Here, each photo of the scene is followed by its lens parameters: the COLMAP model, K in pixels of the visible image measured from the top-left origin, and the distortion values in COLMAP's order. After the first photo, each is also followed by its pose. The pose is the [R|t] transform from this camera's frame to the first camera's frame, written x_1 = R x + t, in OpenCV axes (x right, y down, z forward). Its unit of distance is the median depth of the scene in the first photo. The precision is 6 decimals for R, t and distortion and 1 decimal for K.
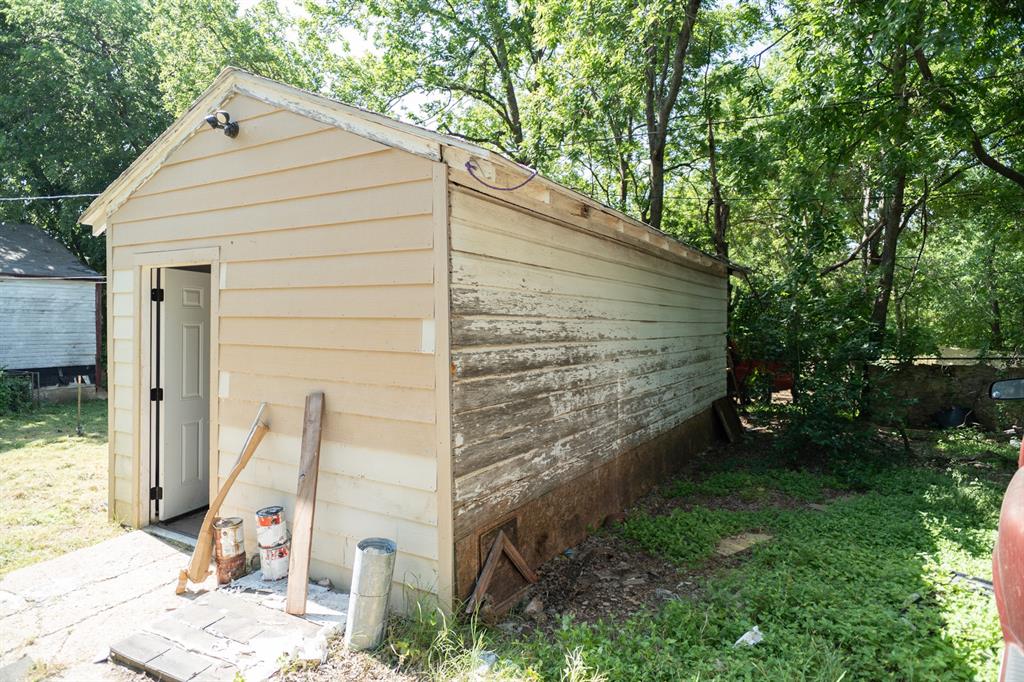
lens RADIAL K [[600.7, 0, 511.5], [0, 600.7, 337.9], [0, 0, 1]] dist [0.001234, 0.003086]
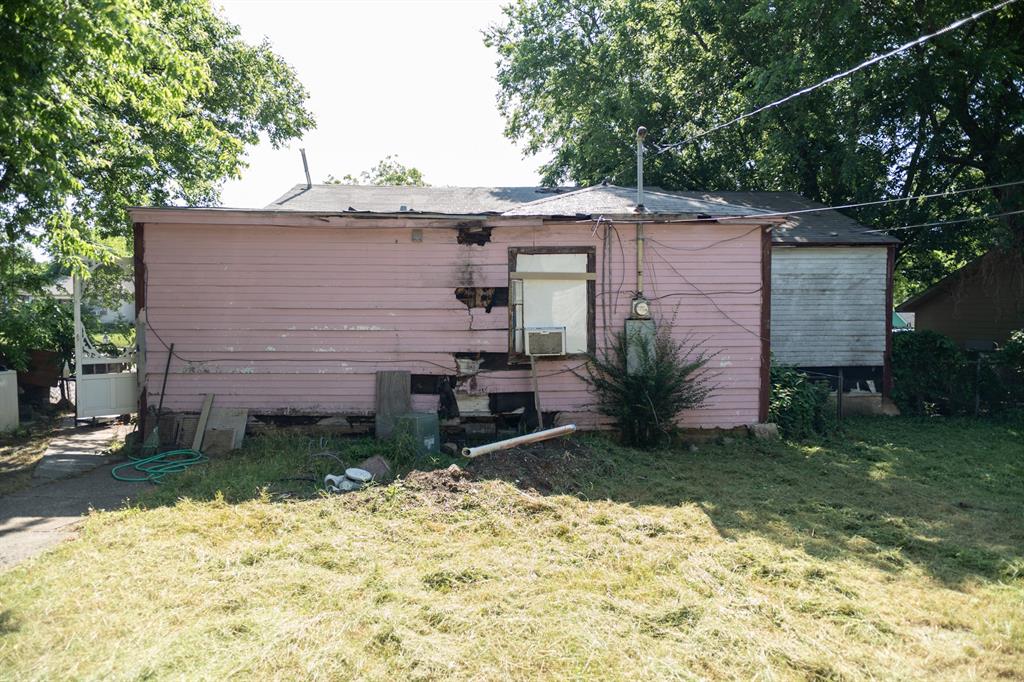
lens RADIAL K [[600.7, 0, 512.2], [0, 600.7, 339.5], [0, 0, 1]] dist [0.001234, 0.003086]
pose [[0.536338, 0.018582, -0.843799, -1.266576], [-0.011585, 0.999826, 0.014654, 0.033111], [0.843924, 0.001916, 0.536460, 0.974923]]
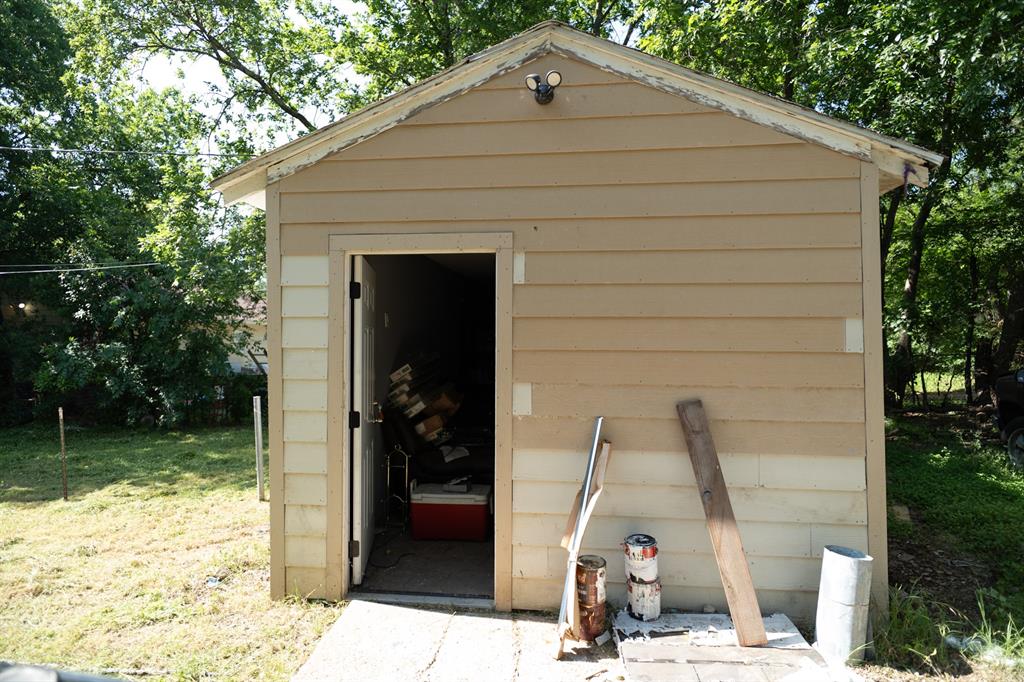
lens RADIAL K [[600.7, 0, 512.2], [0, 600.7, 342.3], [0, 0, 1]] dist [0.001234, 0.003086]
pose [[0.911889, -0.009220, 0.410334, -0.830843], [0.016303, 0.999772, -0.013766, 0.010562], [-0.410114, 0.019242, 0.911831, 0.251887]]
